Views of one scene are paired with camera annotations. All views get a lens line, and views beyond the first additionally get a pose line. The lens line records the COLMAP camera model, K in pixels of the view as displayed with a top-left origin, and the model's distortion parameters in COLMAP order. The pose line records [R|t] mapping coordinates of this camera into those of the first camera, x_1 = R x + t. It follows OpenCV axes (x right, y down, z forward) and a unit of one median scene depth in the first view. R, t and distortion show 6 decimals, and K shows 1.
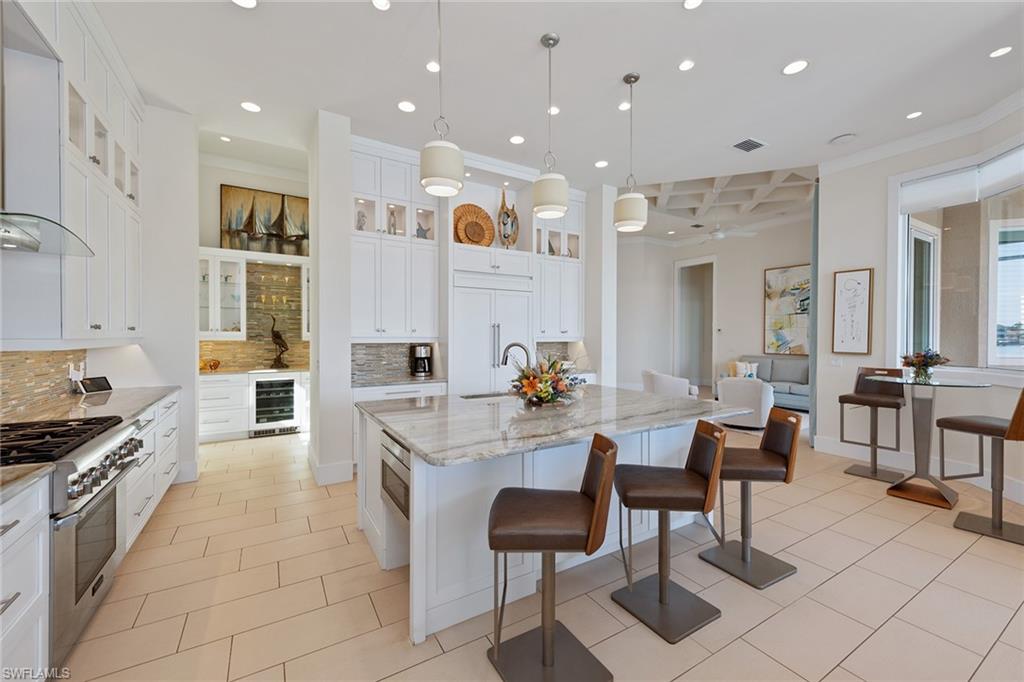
lens RADIAL K [[407.3, 0, 515.8], [0, 407.3, 340.7], [0, 0, 1]] dist [0.006634, -0.001157]
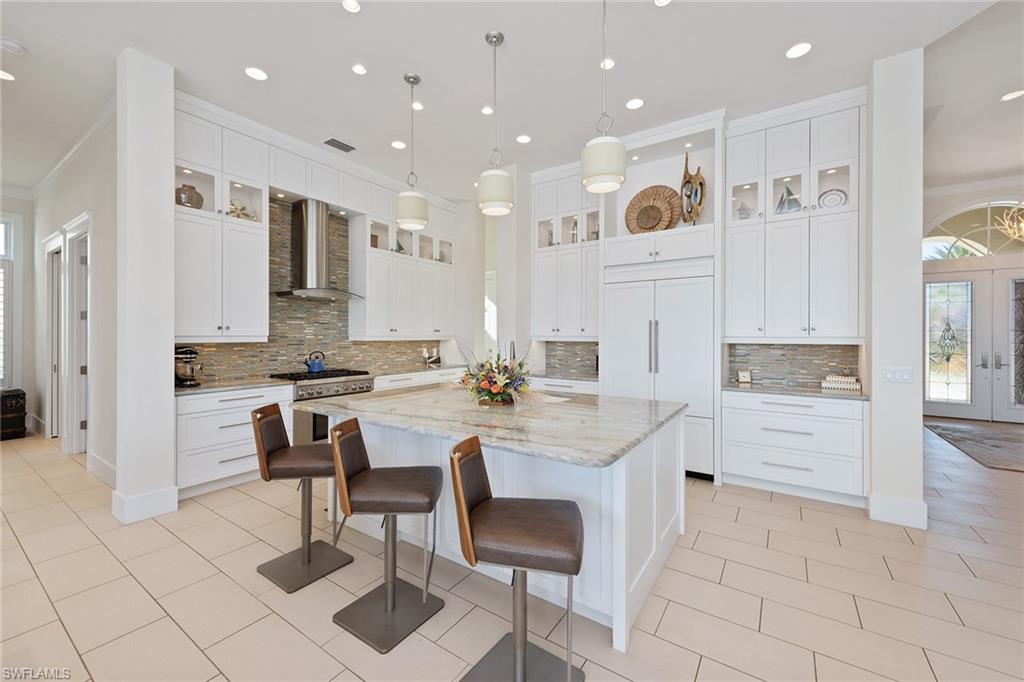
lens RADIAL K [[407.3, 0, 510.5], [0, 407.3, 336.2], [0, 0, 1]] dist [0.006634, -0.001157]
pose [[0.409478, 0.001955, -0.912318, 0.606694], [-0.011322, 0.999932, -0.002939, -0.003111], [0.912250, 0.011533, 0.409473, 0.380230]]
